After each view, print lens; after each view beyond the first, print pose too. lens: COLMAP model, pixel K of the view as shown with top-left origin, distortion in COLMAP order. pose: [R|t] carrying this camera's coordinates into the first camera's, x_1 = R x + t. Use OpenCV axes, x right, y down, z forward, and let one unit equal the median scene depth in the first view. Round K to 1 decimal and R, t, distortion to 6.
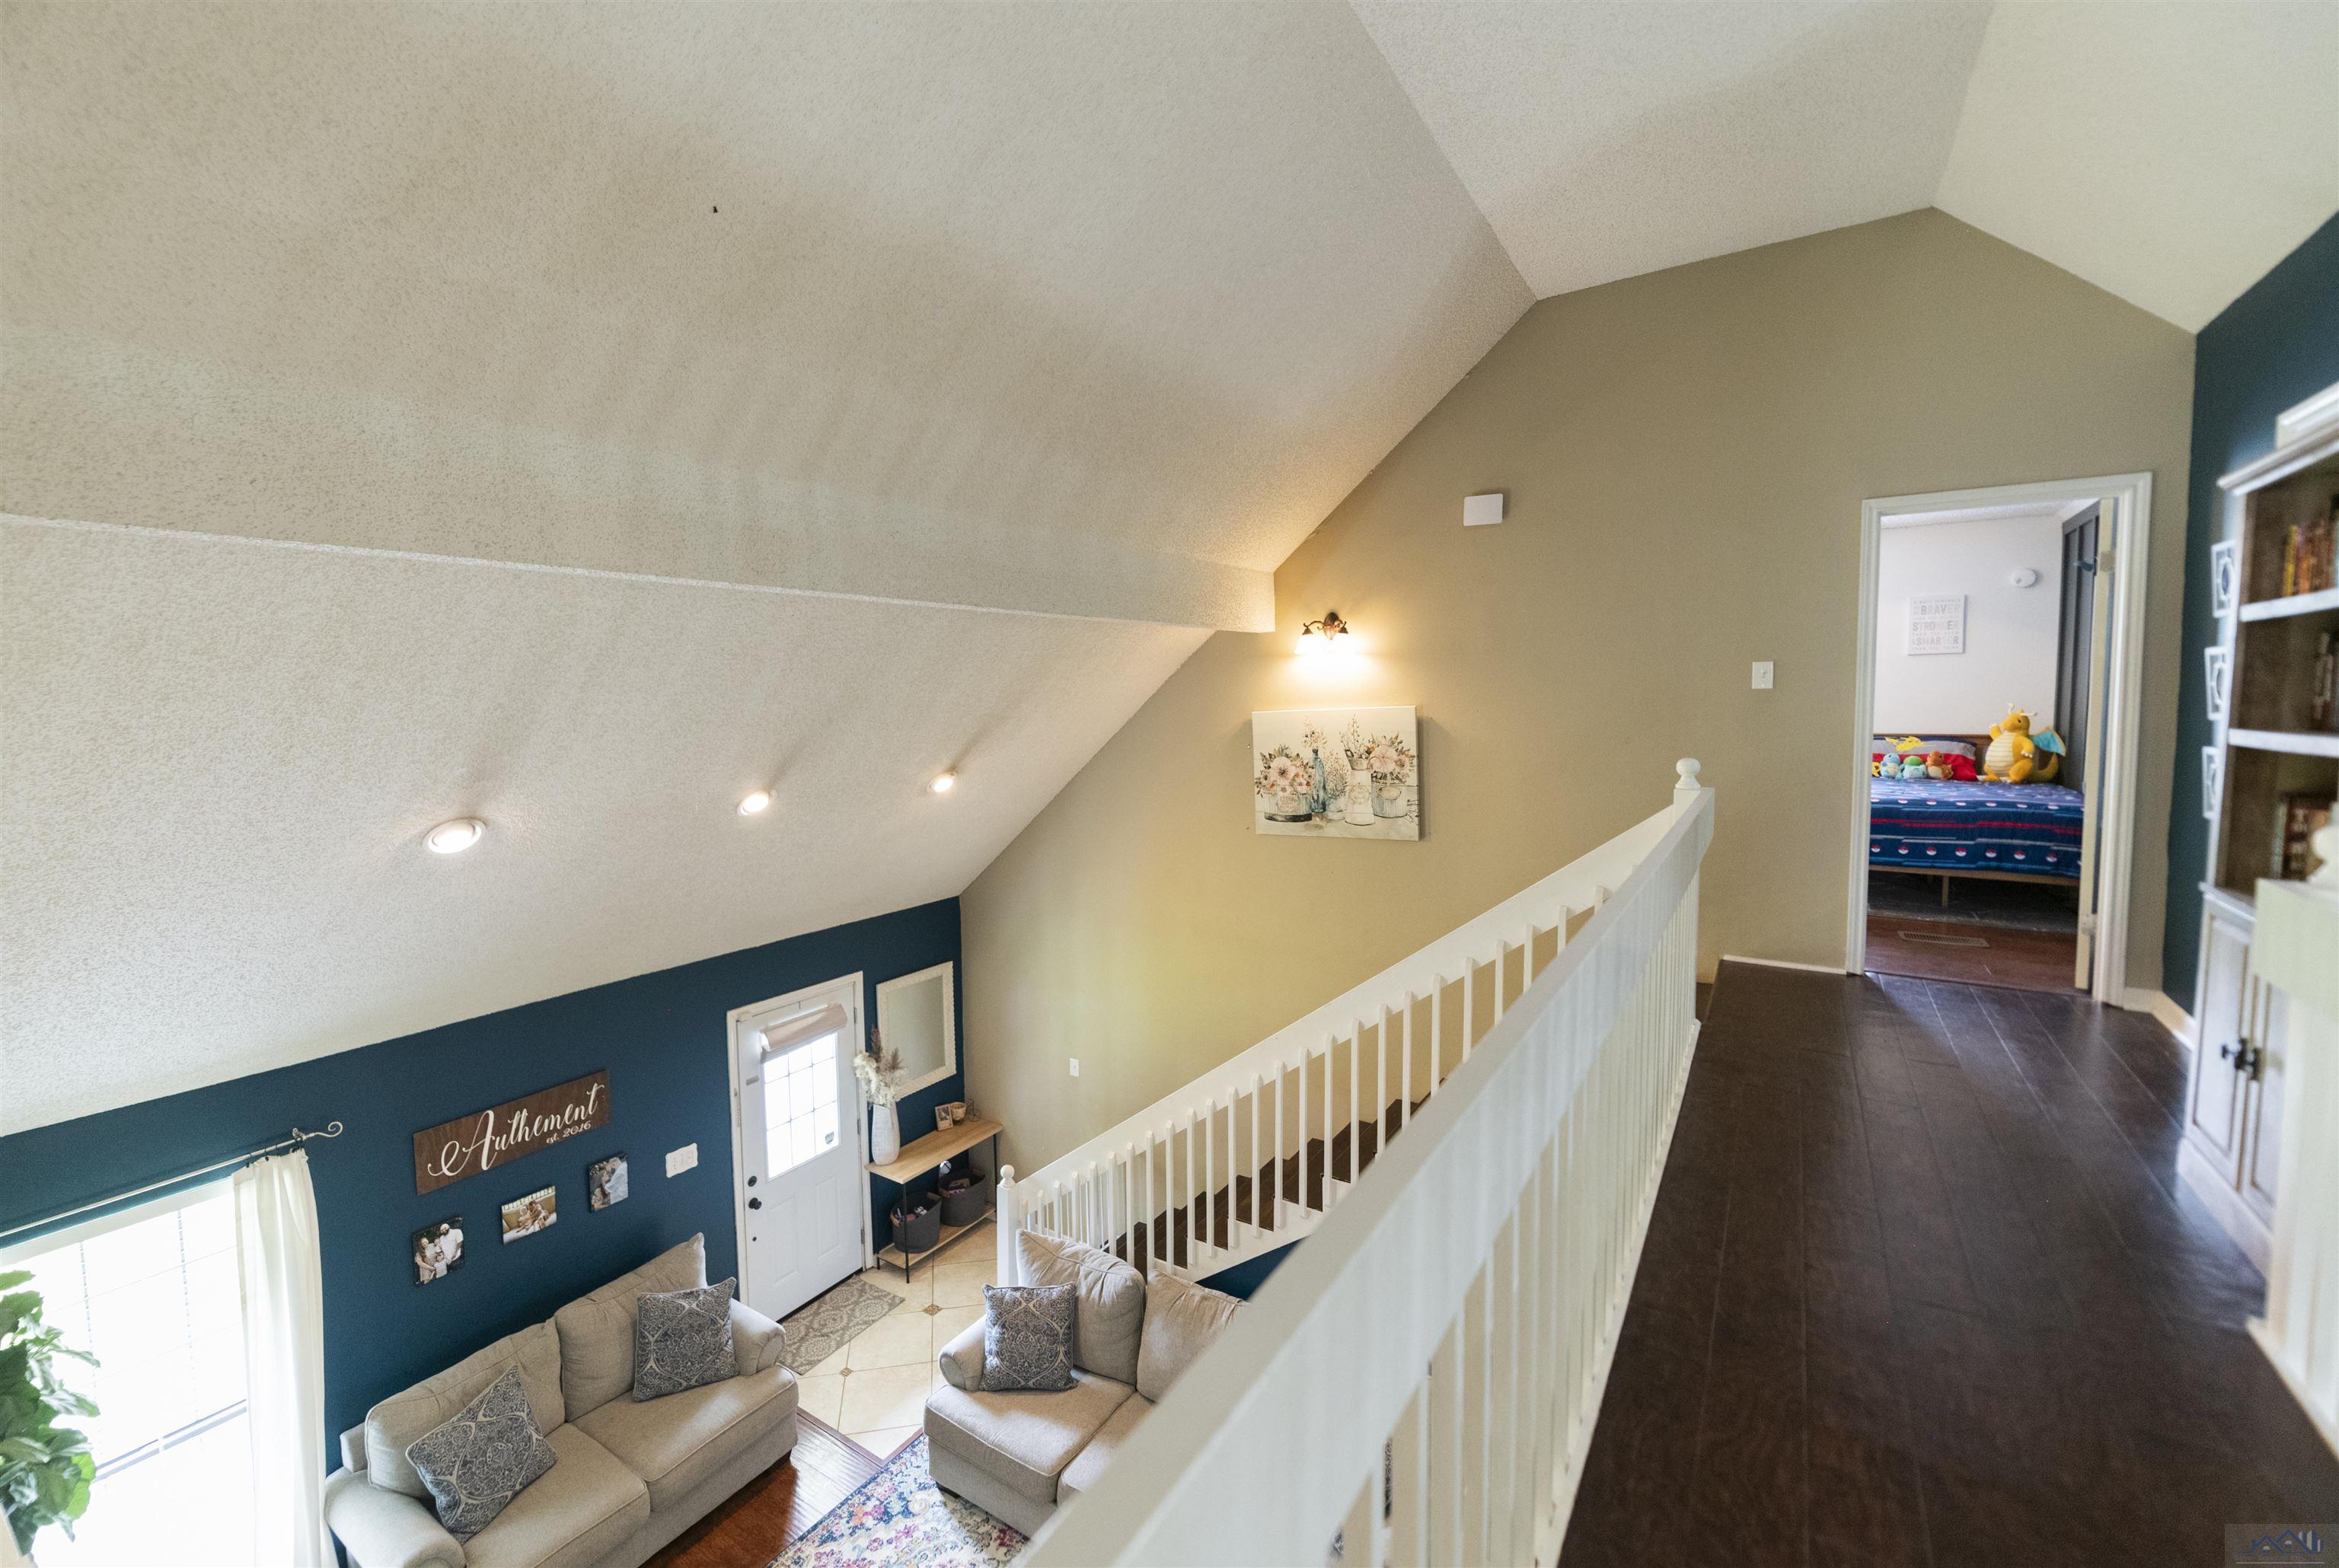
lens RADIAL K [[974.7, 0, 1112.8], [0, 974.7, 759.2], [0, 0, 1]] dist [0.000163, -0.004966]
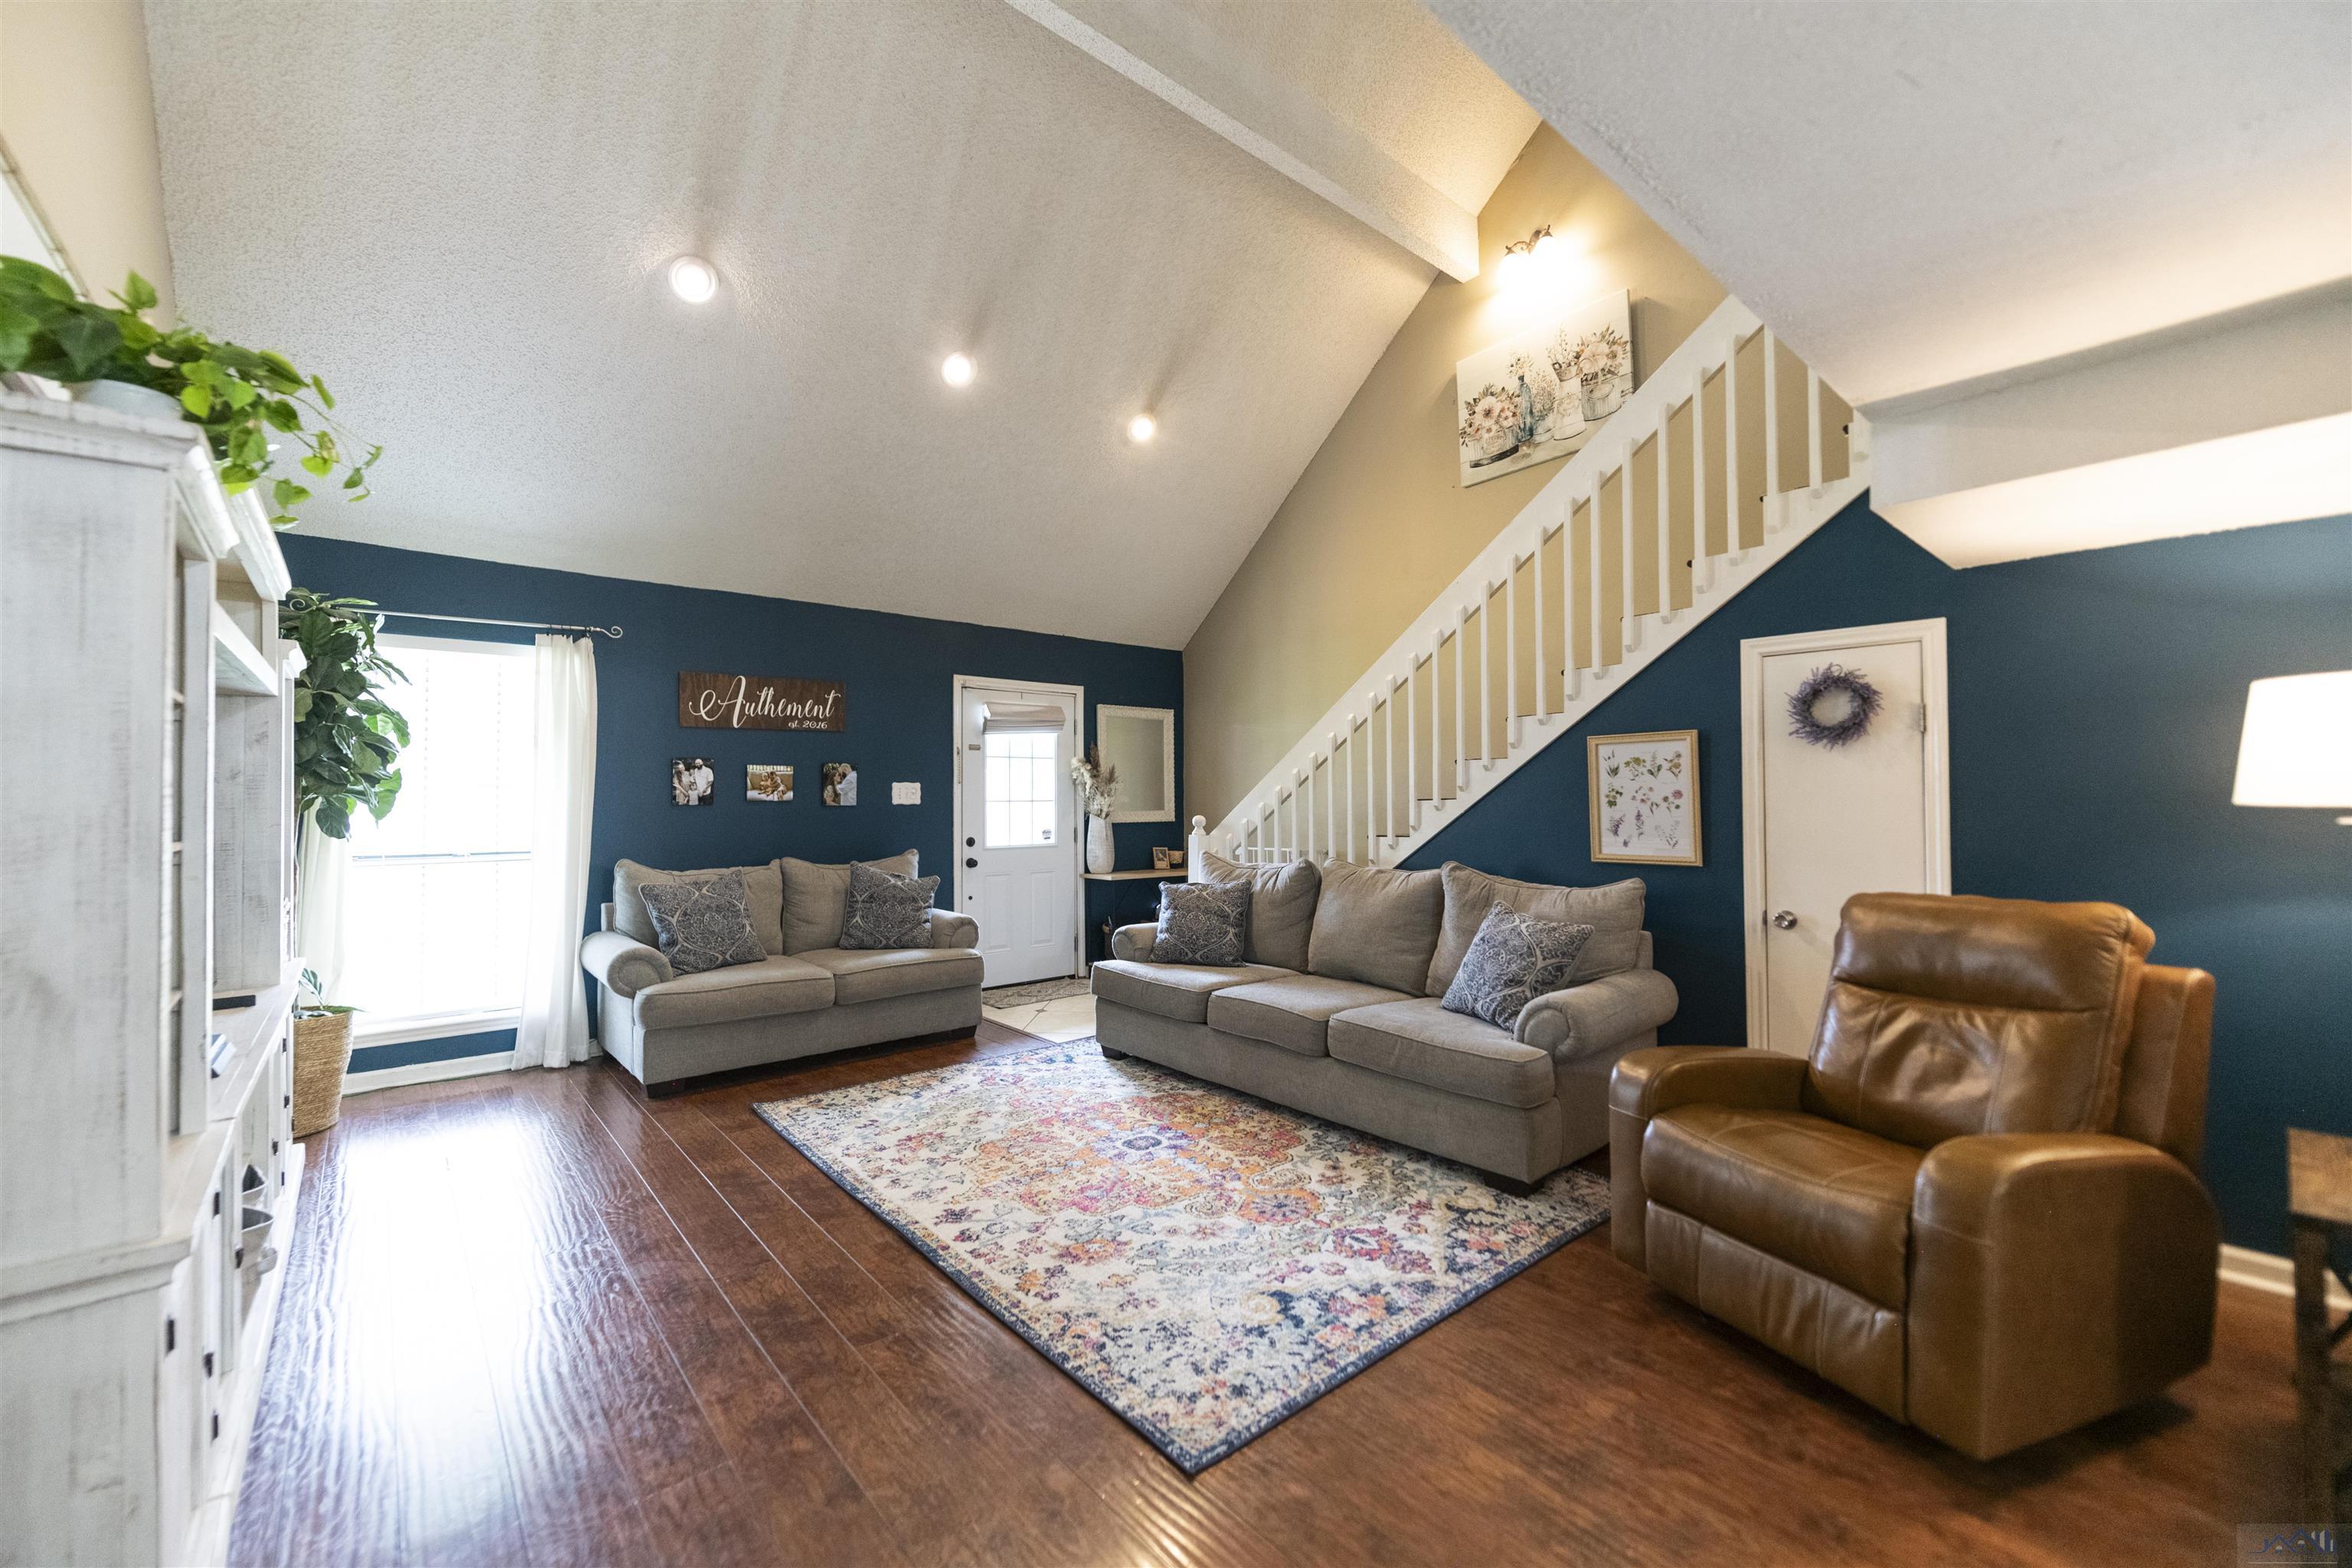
lens RADIAL K [[933.8, 0, 1165.2], [0, 933.8, 772.1], [0, 0, 1]] dist [0.000500, -0.000249]
pose [[0.965764, 0.003261, -0.259402, 0.111485], [-0.026163, 0.996047, -0.084883, 0.473379], [0.258100, 0.088764, 0.962032, 0.064161]]
